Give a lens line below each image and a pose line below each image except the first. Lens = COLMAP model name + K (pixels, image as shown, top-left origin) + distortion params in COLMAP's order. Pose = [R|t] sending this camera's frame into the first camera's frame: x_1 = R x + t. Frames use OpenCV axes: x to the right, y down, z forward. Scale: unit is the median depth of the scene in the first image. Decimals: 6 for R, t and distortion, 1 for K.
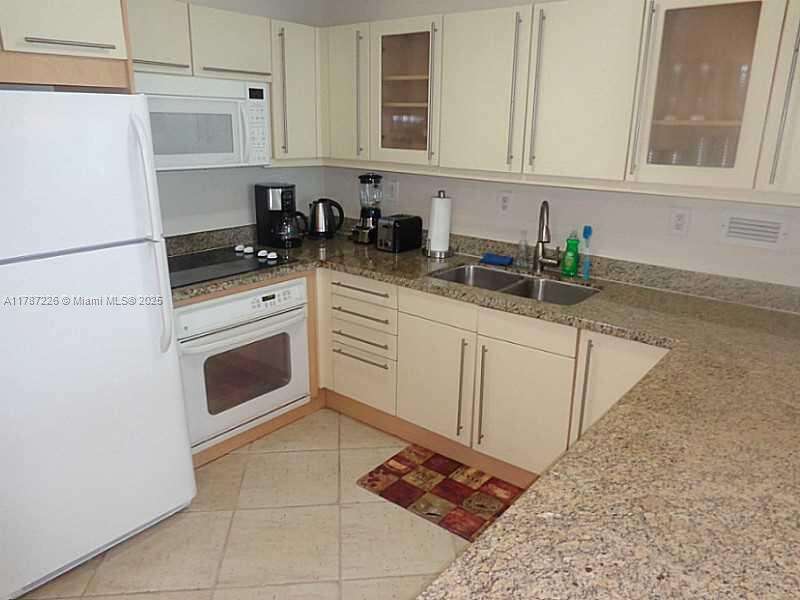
lens RADIAL K [[584.7, 0, 400.0], [0, 584.7, 300.0], [0, 0, 1]] dist [-0.013916, 0.009158]
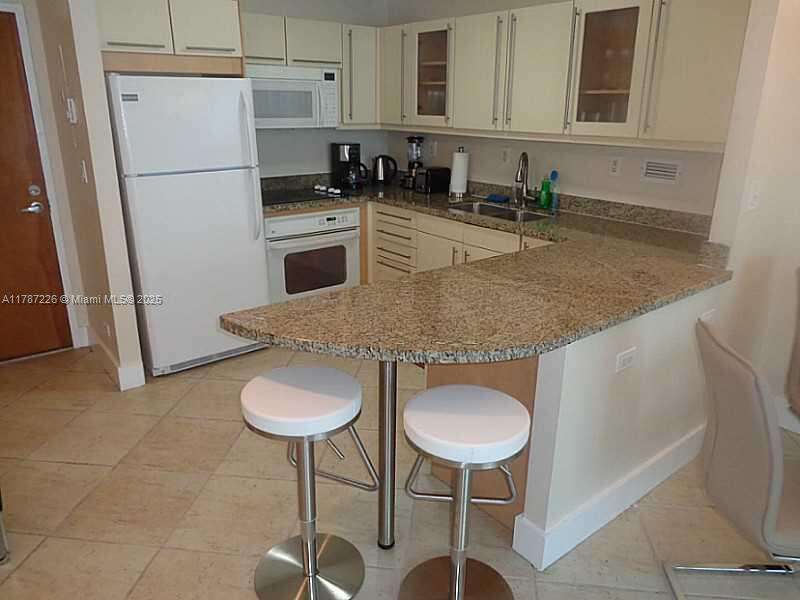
lens RADIAL K [[584.7, 0, 400.0], [0, 584.7, 300.0], [0, 0, 1]] dist [-0.013916, 0.009158]
pose [[0.976772, 0.060910, -0.205440, 0.248466], [-0.055430, 0.997939, 0.032329, 0.138578], [0.206986, -0.020190, 0.978136, -0.379783]]
